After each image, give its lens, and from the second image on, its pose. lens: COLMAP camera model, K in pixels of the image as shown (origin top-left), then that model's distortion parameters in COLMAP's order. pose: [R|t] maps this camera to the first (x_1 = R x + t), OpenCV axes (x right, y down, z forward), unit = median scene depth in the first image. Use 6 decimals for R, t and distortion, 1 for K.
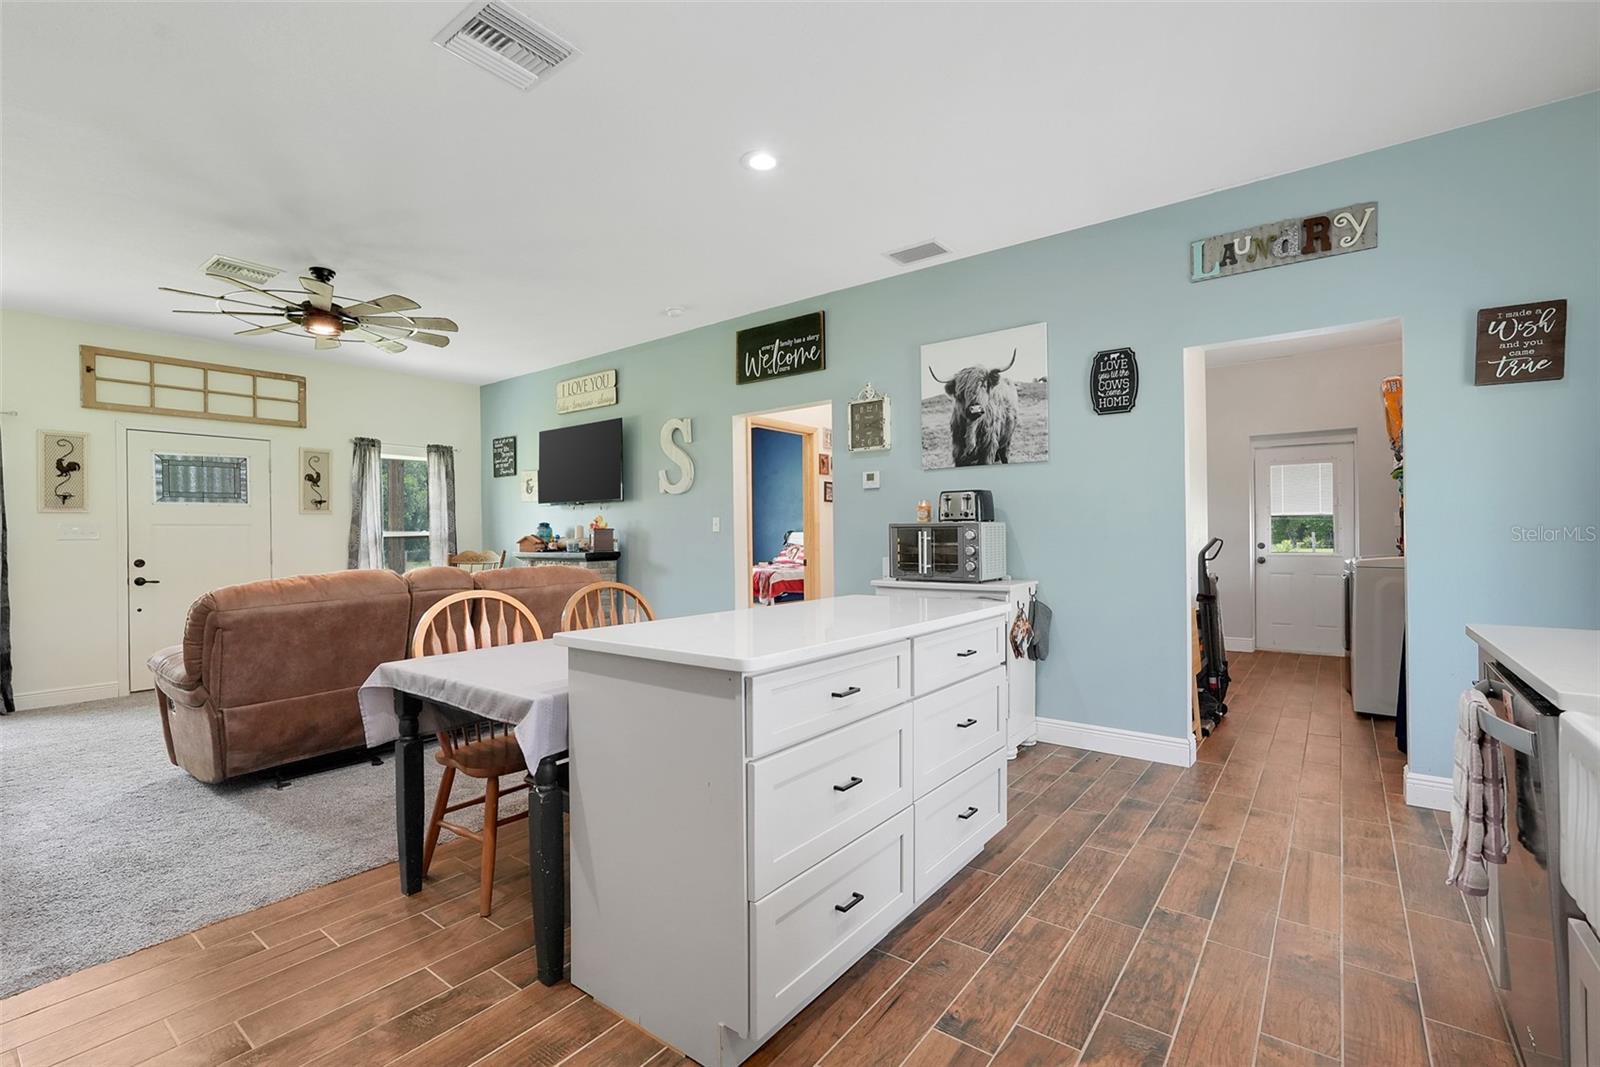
lens RADIAL K [[705.6, 0, 796.2], [0, 705.6, 531.5], [0, 0, 1]] dist [-0.002433, 0.001084]
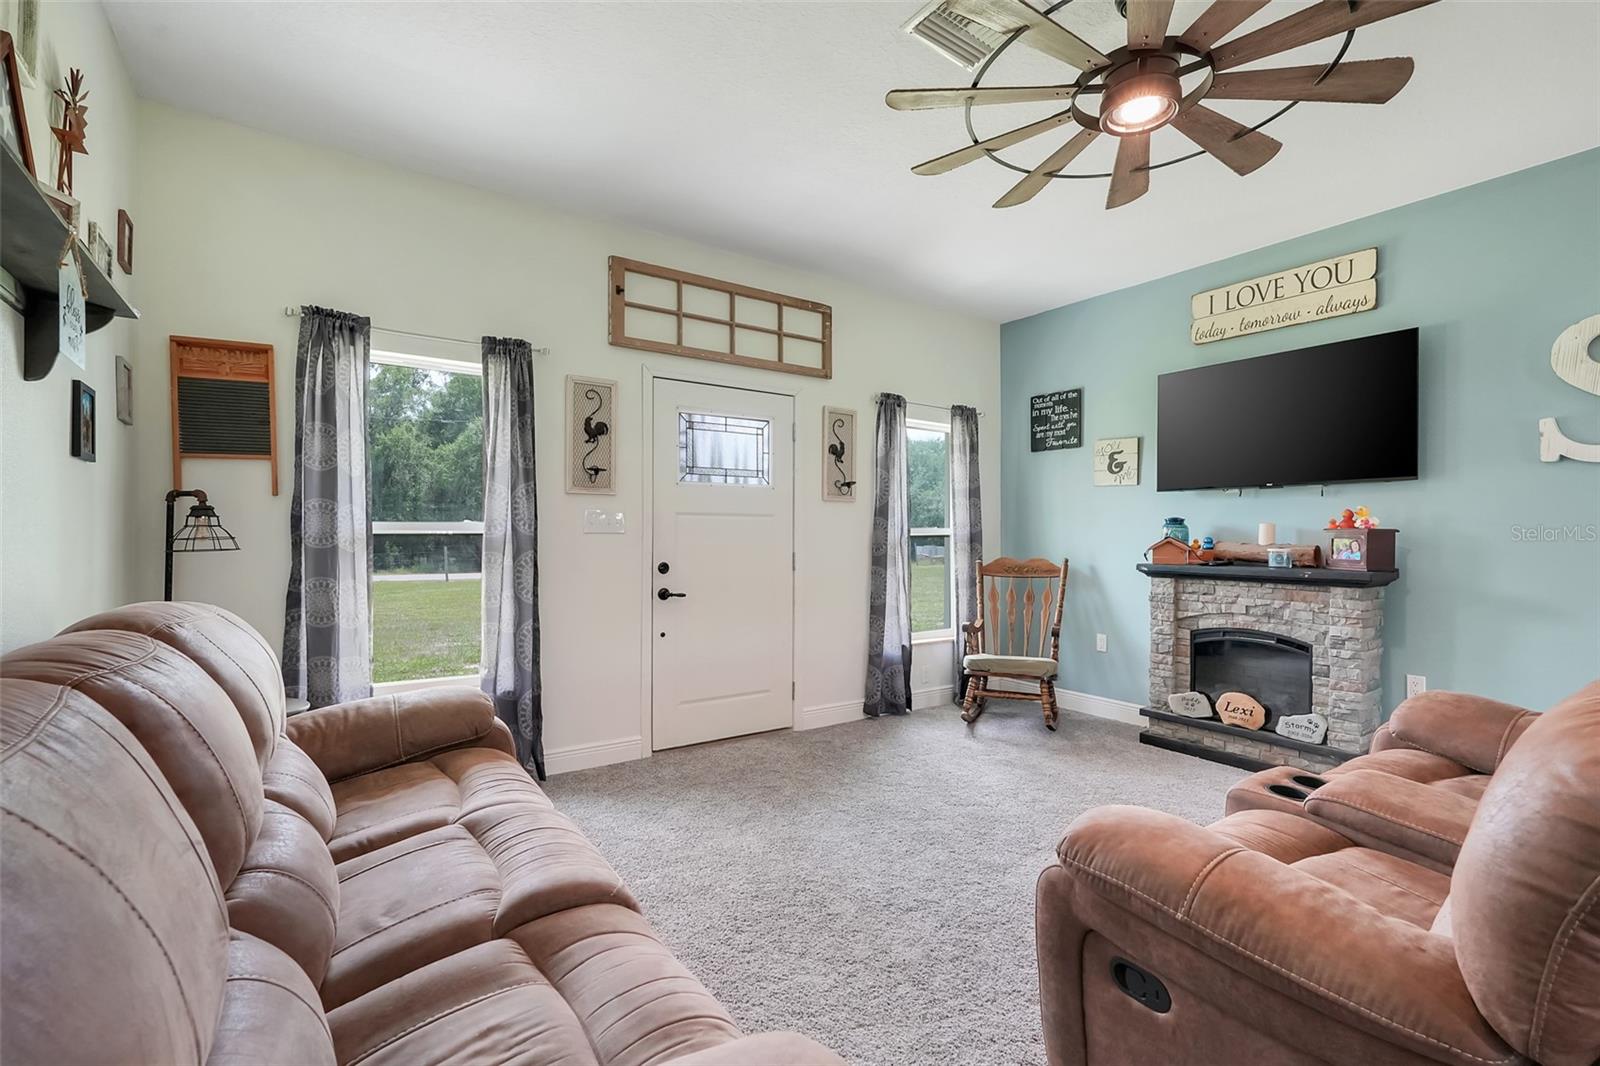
lens RADIAL K [[715.8, 0, 800.0], [0, 715.8, 533.0], [0, 0, 1]] dist [-0.004818, 0.000634]
pose [[0.956125, 0.016800, -0.292478, -0.514910], [-0.016553, 0.999857, 0.003319, 0.004810], [0.292492, 0.001668, 0.956266, 0.310067]]
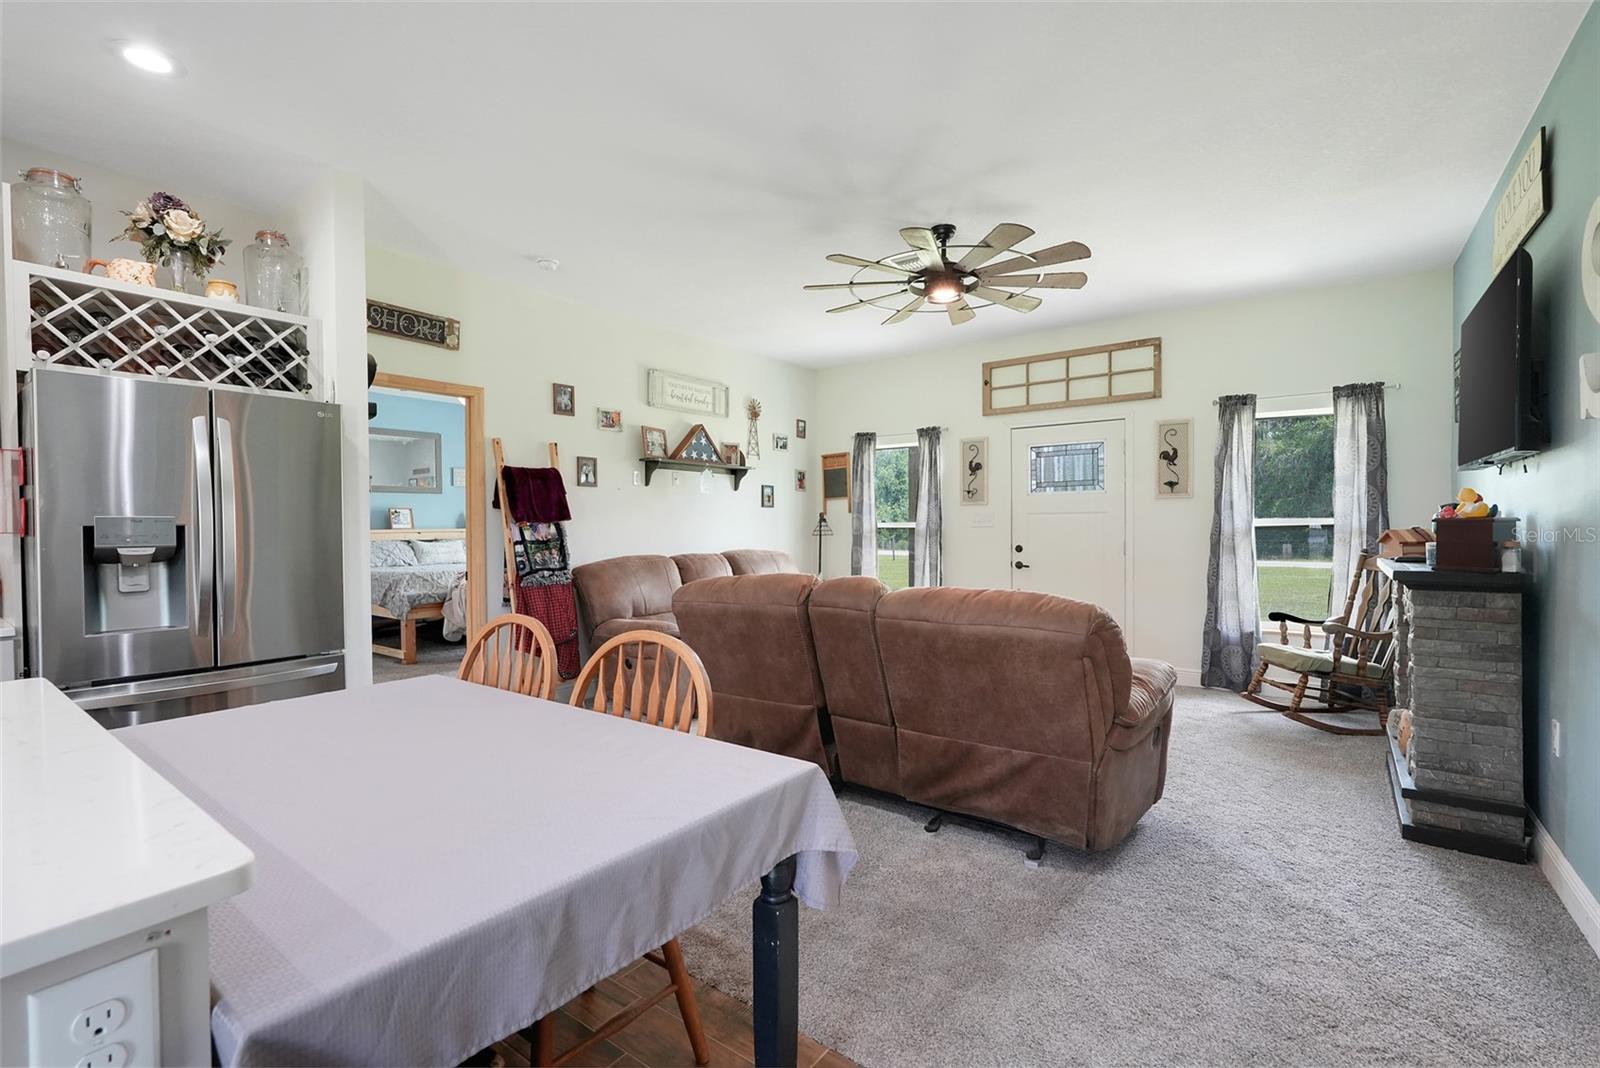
lens RADIAL K [[705.6, 0, 796.2], [0, 705.6, 532.0], [0, 0, 1]] dist [-0.002433, 0.001084]
pose [[0.028681, 0.023490, -0.999313, 0.143793], [0.010336, 0.999663, 0.023795, -0.009535], [0.999535, -0.011011, 0.028429, 0.536001]]
